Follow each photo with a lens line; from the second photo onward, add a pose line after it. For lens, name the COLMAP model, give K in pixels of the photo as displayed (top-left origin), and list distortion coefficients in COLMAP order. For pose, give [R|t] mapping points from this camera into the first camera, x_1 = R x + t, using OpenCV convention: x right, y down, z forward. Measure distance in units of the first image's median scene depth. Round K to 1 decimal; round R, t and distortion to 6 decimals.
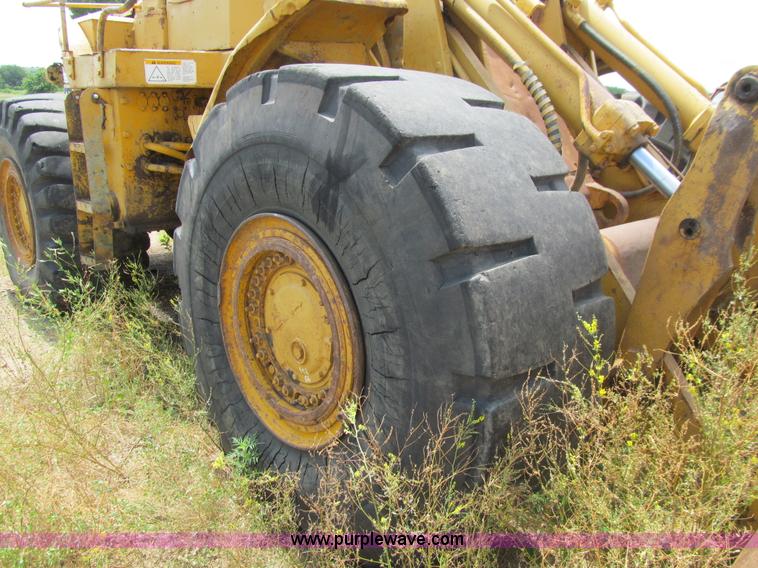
lens RADIAL K [[626.2, 0, 377.9], [0, 626.2, 289.9], [0, 0, 1]] dist [-0.060827, 0.020576]
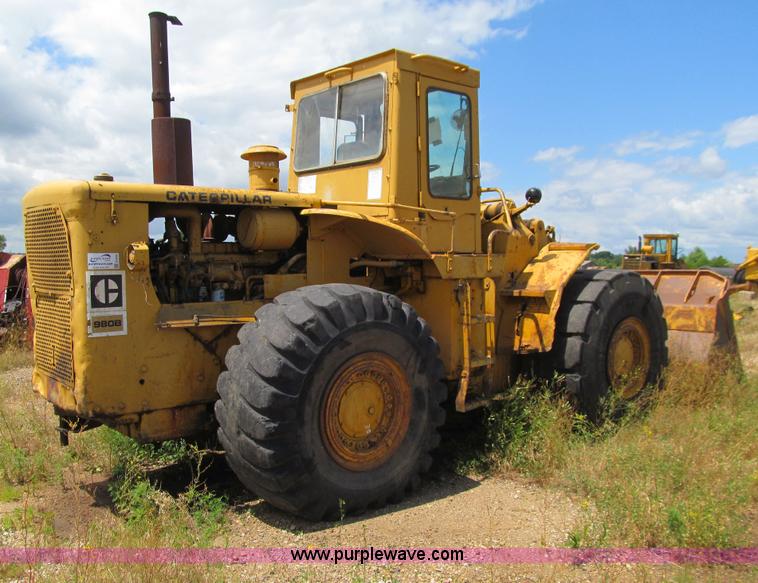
lens RADIAL K [[701.4, 0, 376.4], [0, 701.4, 290.7], [0, 0, 1]] dist [-0.013055, 0.000000]
pose [[0.039281, -0.067475, 0.996947, -3.451047], [0.280621, 0.958310, 0.053803, -0.741962], [-0.959015, 0.277651, 0.056578, 1.862343]]
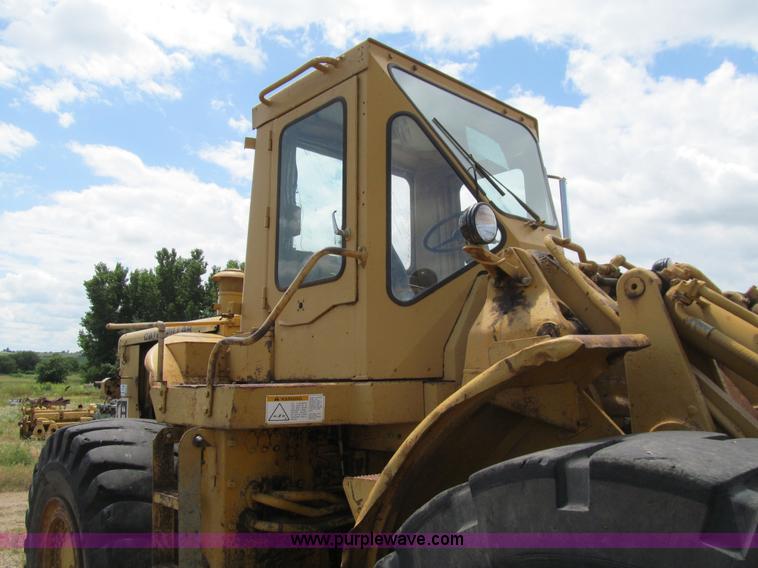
lens RADIAL K [[626.2, 0, 375.8], [0, 626.2, 290.9], [0, 0, 1]] dist [-0.060827, 0.020576]
pose [[0.999363, -0.035287, 0.005349, -0.351339], [0.034311, 0.908646, -0.416155, -0.224902], [0.009825, 0.416074, 0.909278, 0.273948]]
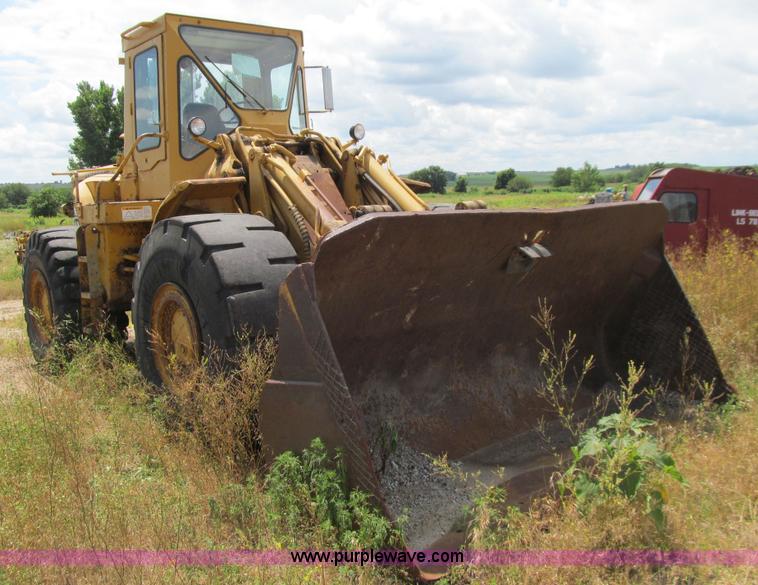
lens RADIAL K [[731.7, 0, 354.1], [0, 731.7, 262.6], [0, 0, 1]] dist [-0.047848, 0.000000]
pose [[0.994877, -0.055494, -0.084502, 0.663844], [0.036785, 0.977283, -0.208721, 0.348949], [0.094165, 0.204544, 0.974318, -1.372600]]
